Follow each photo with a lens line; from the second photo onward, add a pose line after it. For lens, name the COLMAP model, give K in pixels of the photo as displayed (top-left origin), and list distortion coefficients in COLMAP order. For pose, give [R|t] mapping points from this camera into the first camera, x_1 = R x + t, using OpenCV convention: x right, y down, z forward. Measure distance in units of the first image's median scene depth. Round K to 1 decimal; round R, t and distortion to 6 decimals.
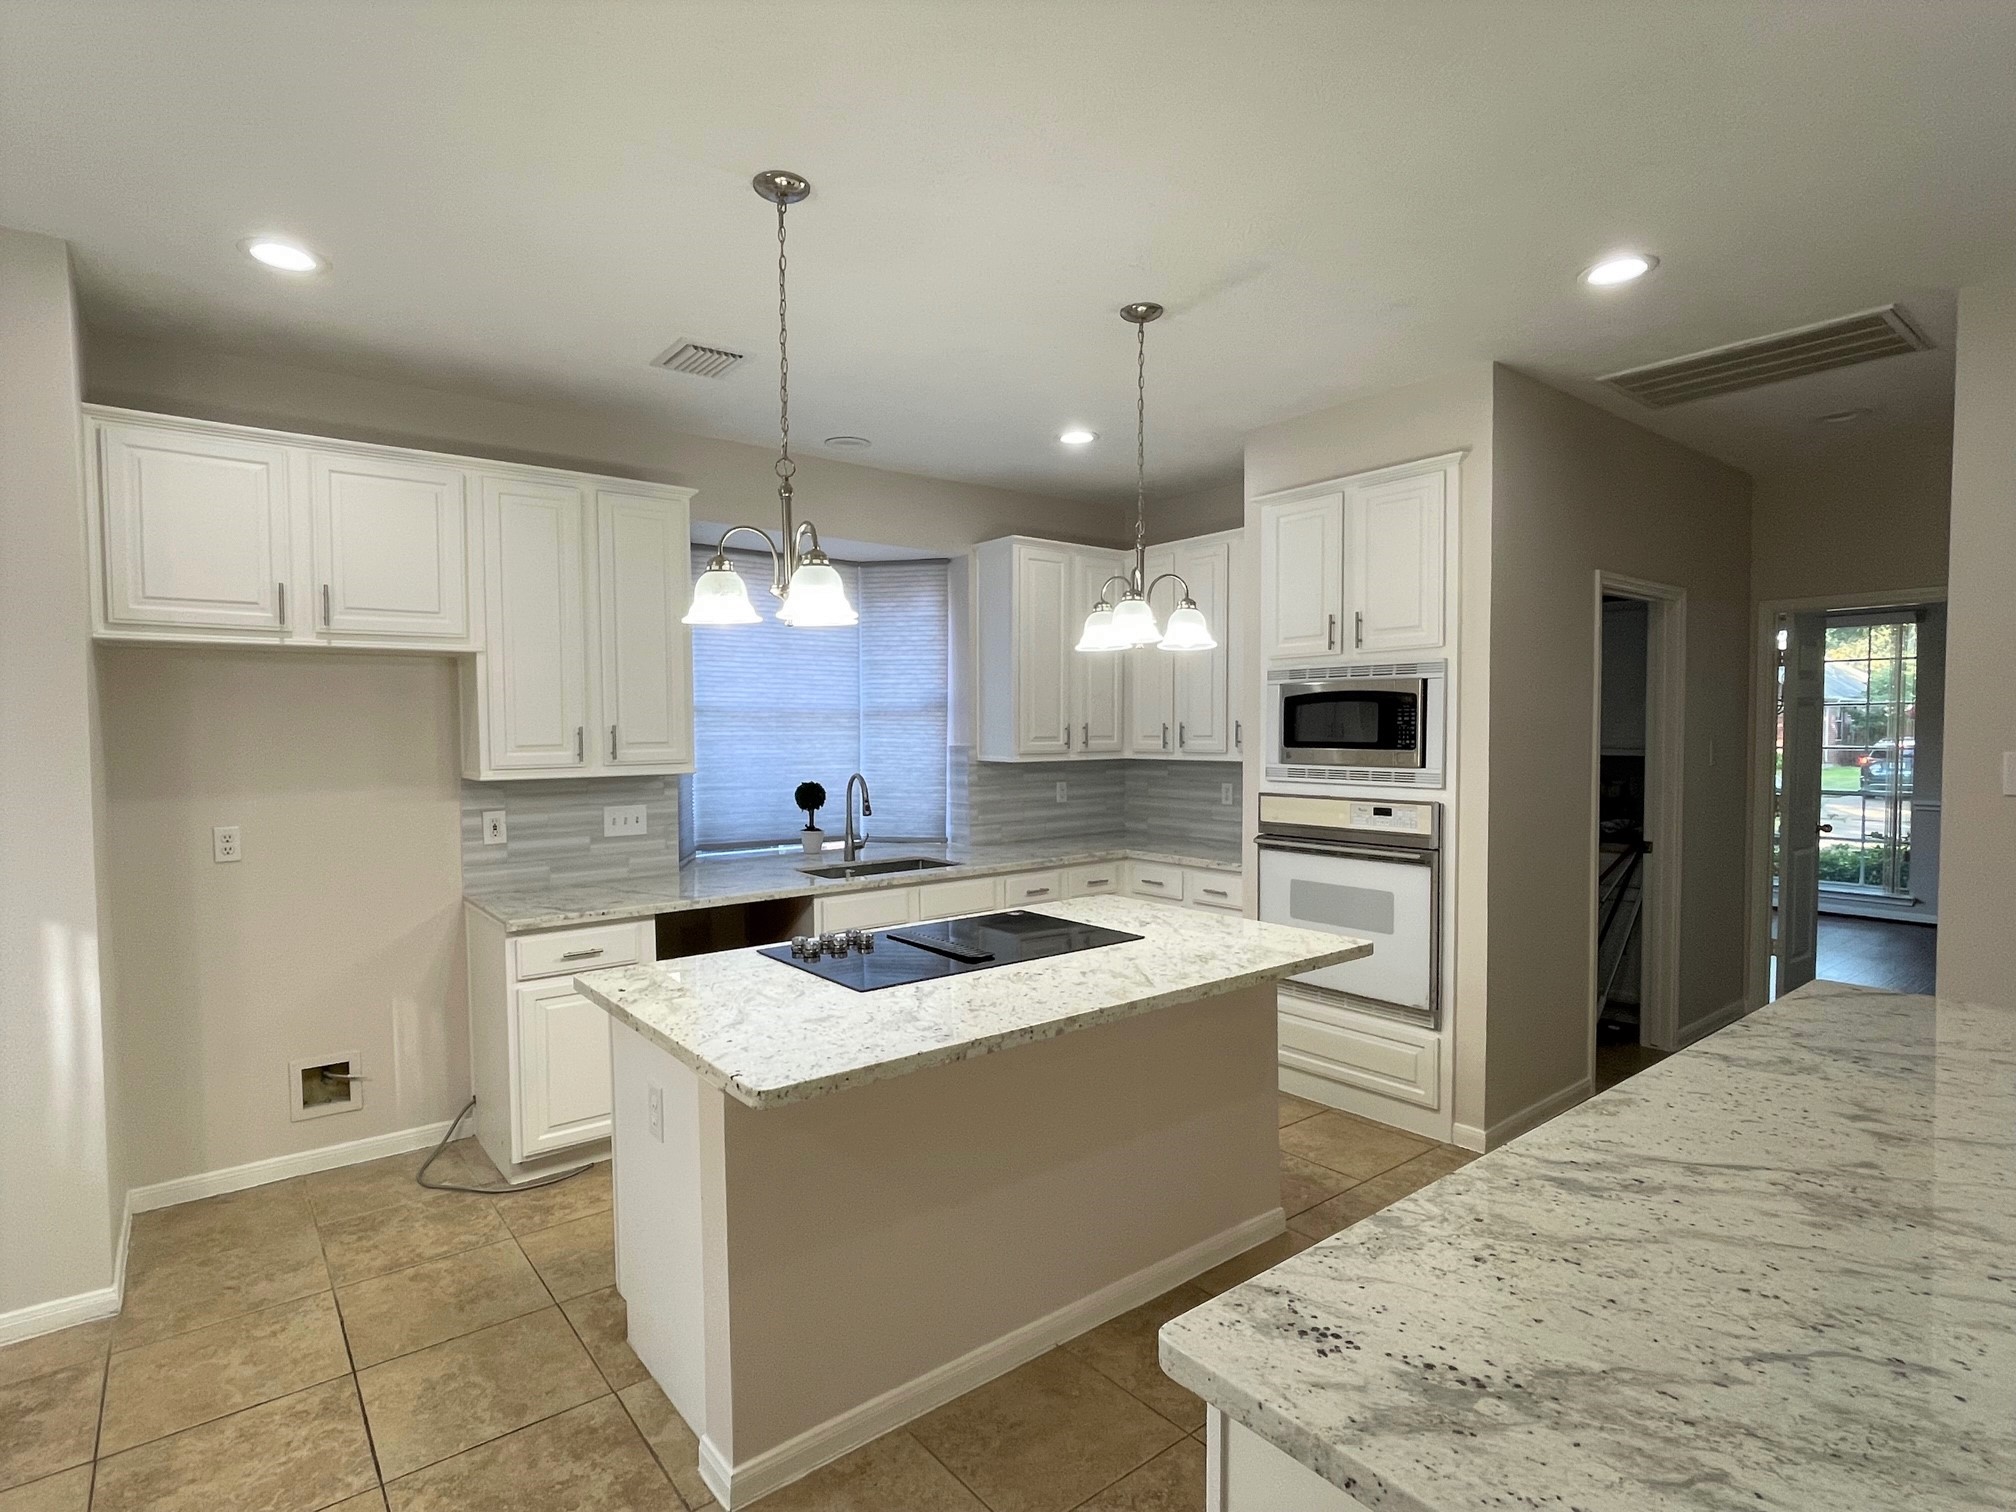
lens RADIAL K [[1018.9, 0, 998.3], [0, 1018.9, 767.8], [0, 0, 1]] dist [-0.002093, 0.001281]
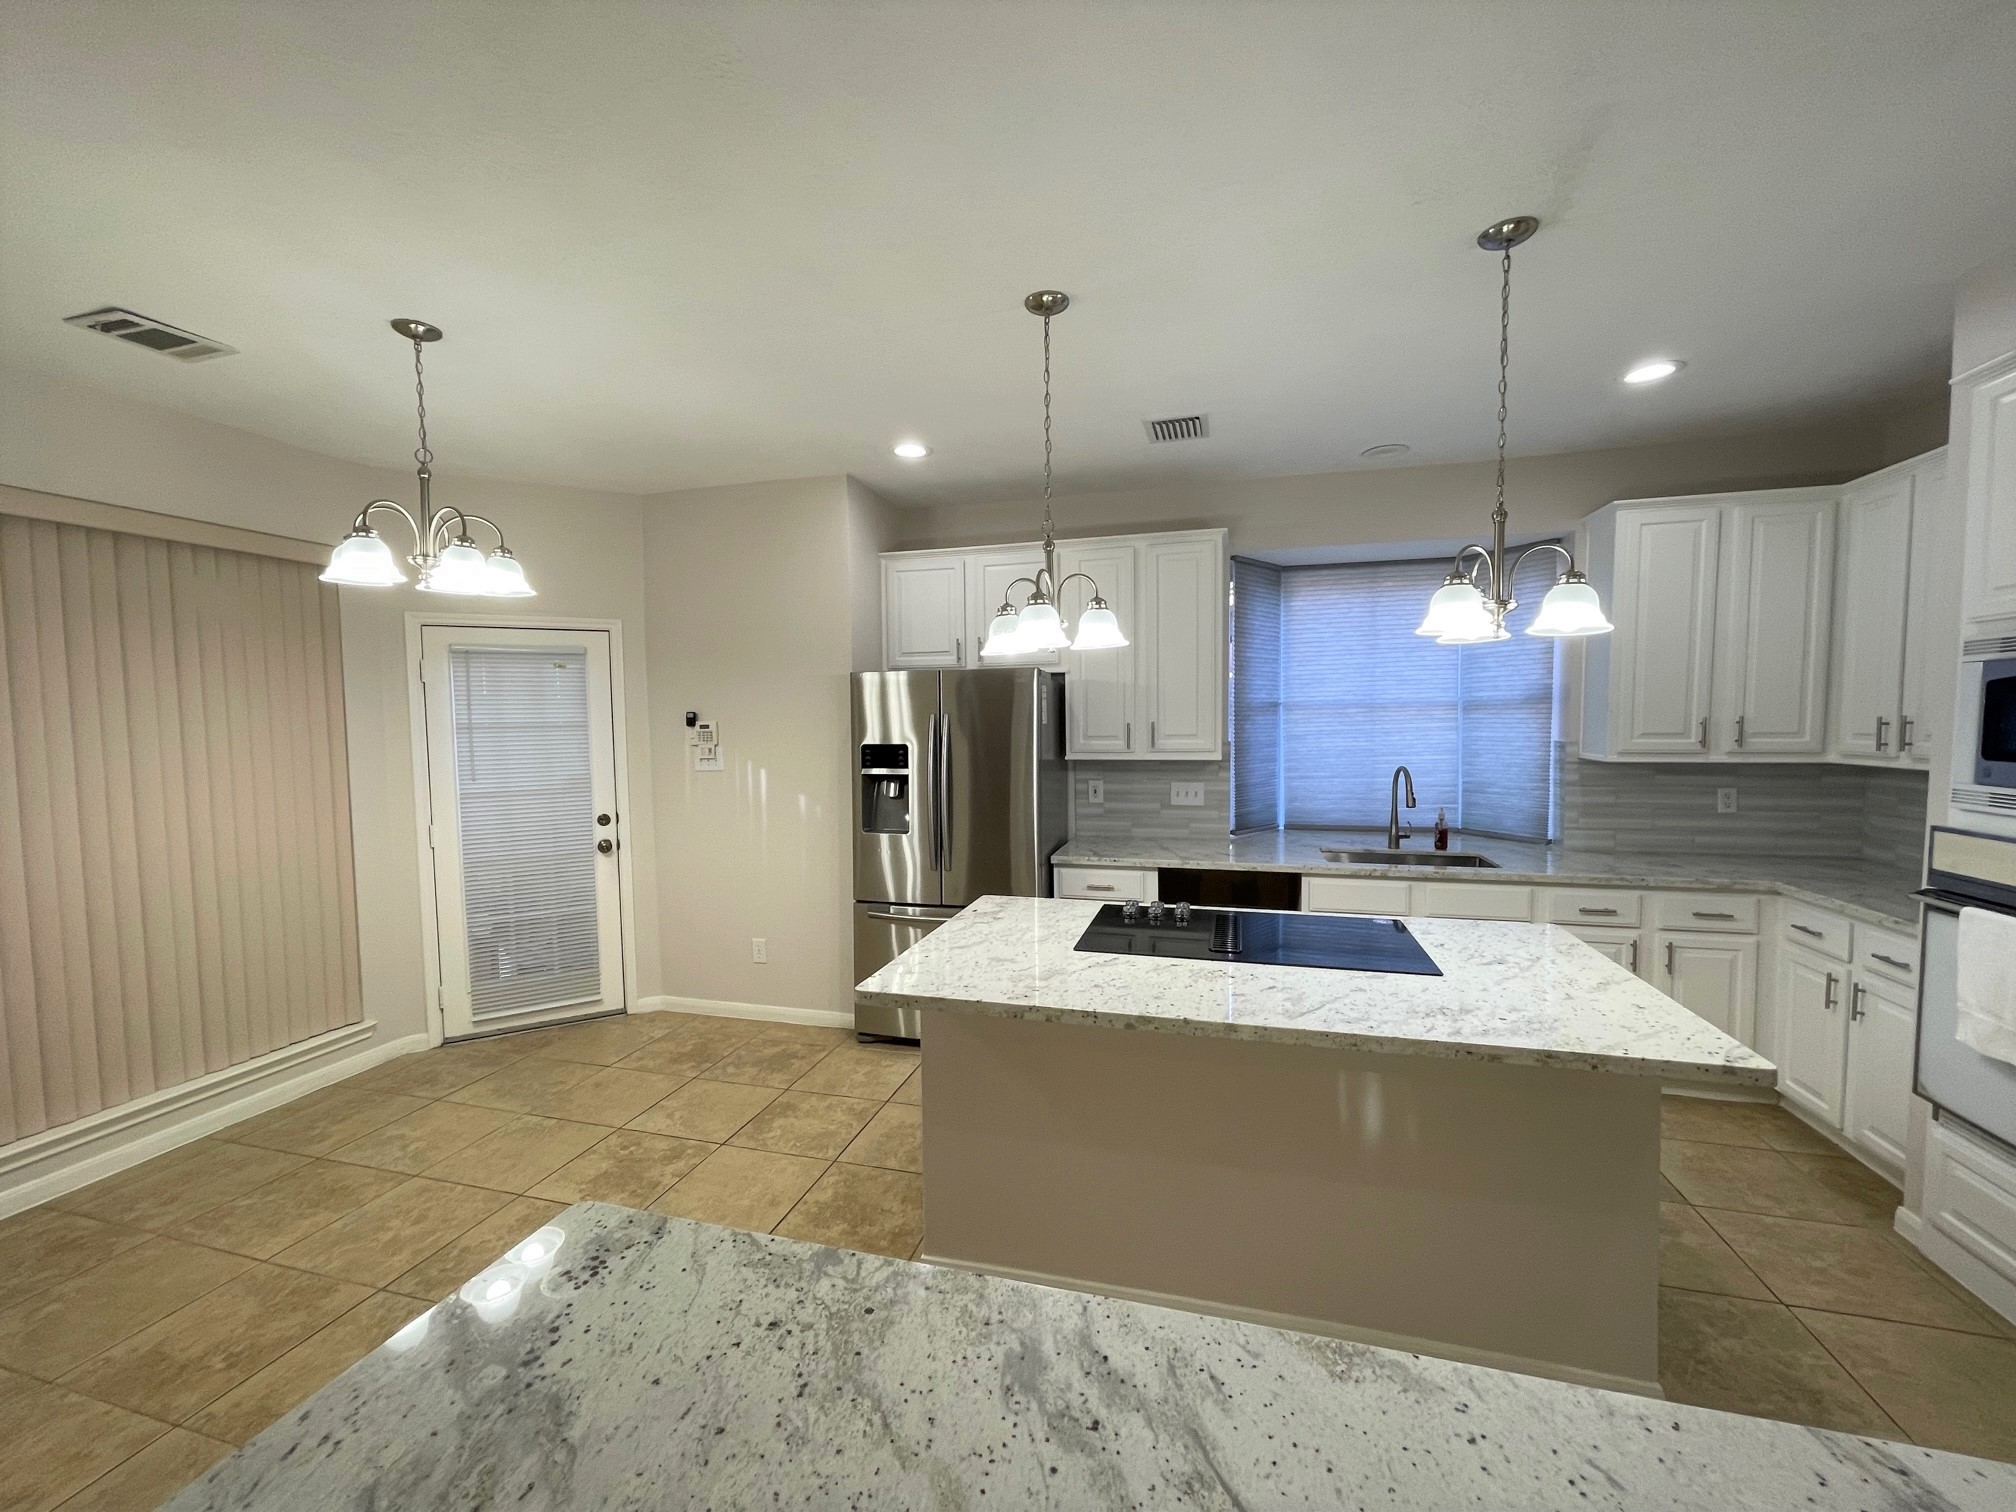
lens RADIAL K [[811.8, 0, 1004.7], [0, 811.8, 762.5], [0, 0, 1]] dist [-0.003172, 0.000998]
pose [[0.591737, 0.046110, -0.804812, 0.344654], [-0.025941, 0.998935, 0.038159, -0.022787], [0.805714, -0.001702, 0.592303, 0.210766]]
